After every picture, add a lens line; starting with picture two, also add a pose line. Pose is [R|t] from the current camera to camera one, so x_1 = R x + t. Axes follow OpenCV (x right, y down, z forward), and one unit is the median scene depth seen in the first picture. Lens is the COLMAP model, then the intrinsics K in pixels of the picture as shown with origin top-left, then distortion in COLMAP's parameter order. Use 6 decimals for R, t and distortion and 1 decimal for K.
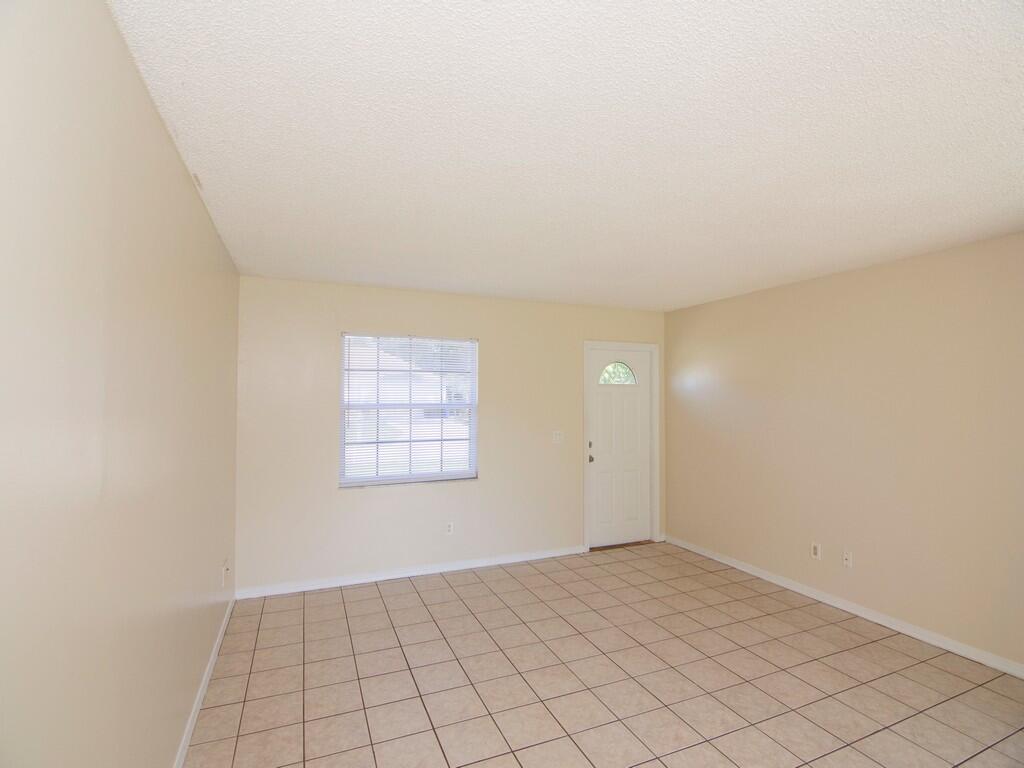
lens RADIAL K [[489.7, 0, 495.3], [0, 489.7, 380.2], [0, 0, 1]] dist [-0.019184, -0.005651]
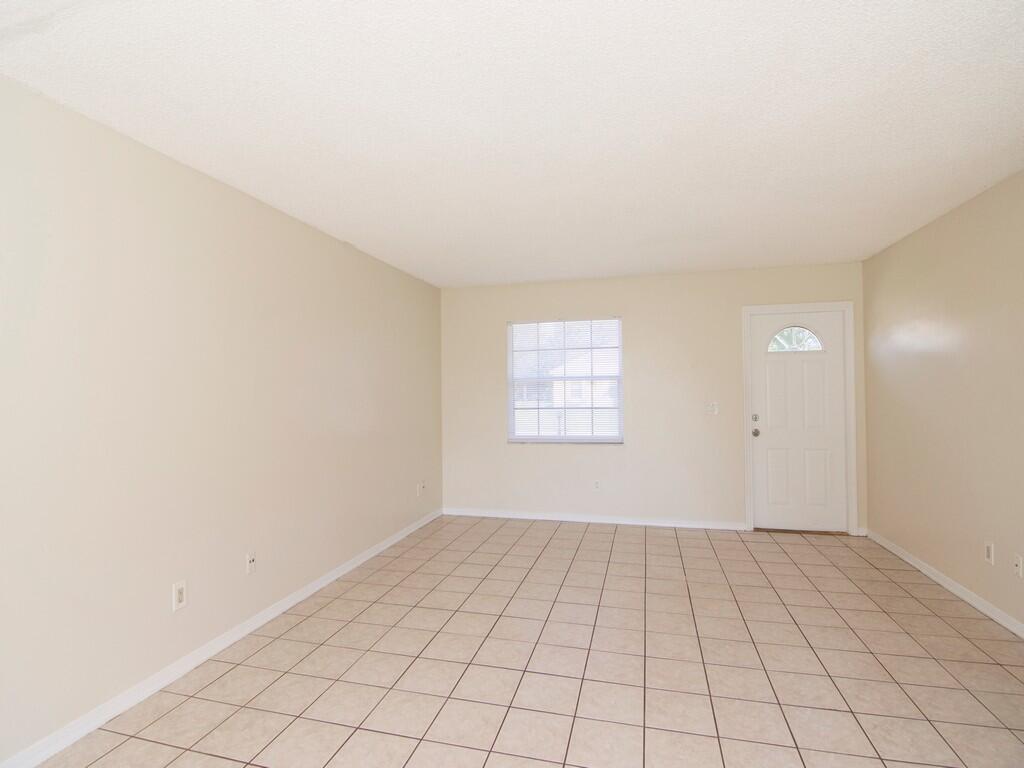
lens RADIAL K [[489.7, 0, 498.6], [0, 489.7, 392.7], [0, 0, 1]] dist [-0.019184, -0.005651]
pose [[0.795524, -0.008450, -0.605863, 0.435507], [0.033558, 0.998982, 0.030131, 0.046578], [0.604992, -0.044302, 0.794998, -0.038366]]
